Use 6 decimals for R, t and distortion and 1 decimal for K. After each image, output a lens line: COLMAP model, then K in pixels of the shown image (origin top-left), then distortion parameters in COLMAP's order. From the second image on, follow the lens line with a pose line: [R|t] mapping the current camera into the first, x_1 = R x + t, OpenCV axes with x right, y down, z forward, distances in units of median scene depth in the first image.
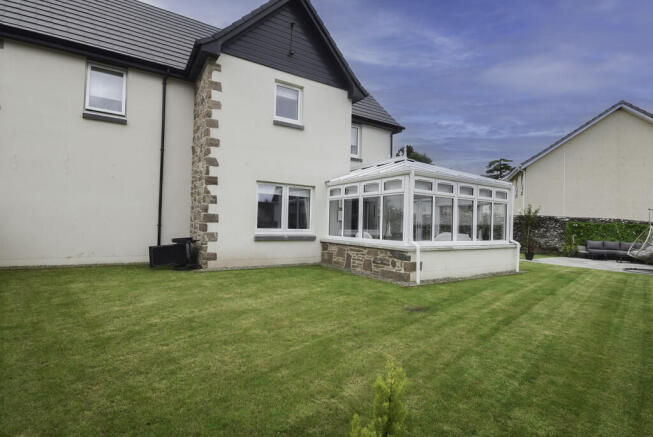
lens RADIAL K [[305.1, 0, 325.5], [0, 305.1, 218.5], [0, 0, 1]] dist [-0.002078, -0.000017]
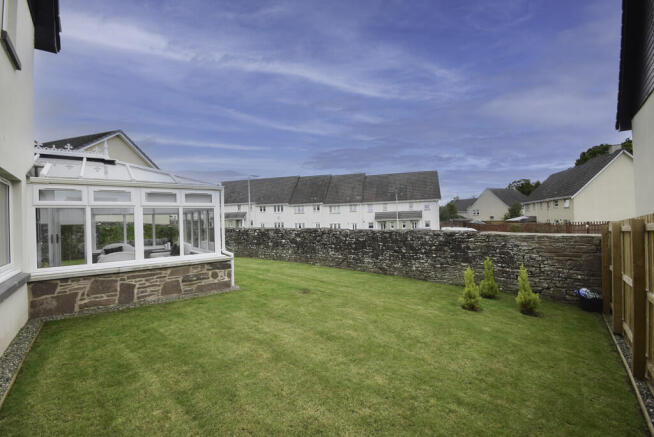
lens RADIAL K [[305.6, 0, 327.4], [0, 305.6, 221.8], [0, 0, 1]] dist [-0.002078, -0.000017]
pose [[-0.073806, -0.029684, 0.996831, -0.743715], [0.015501, 0.999402, 0.030908, -0.052906], [-0.997152, 0.017733, -0.073302, 0.615652]]
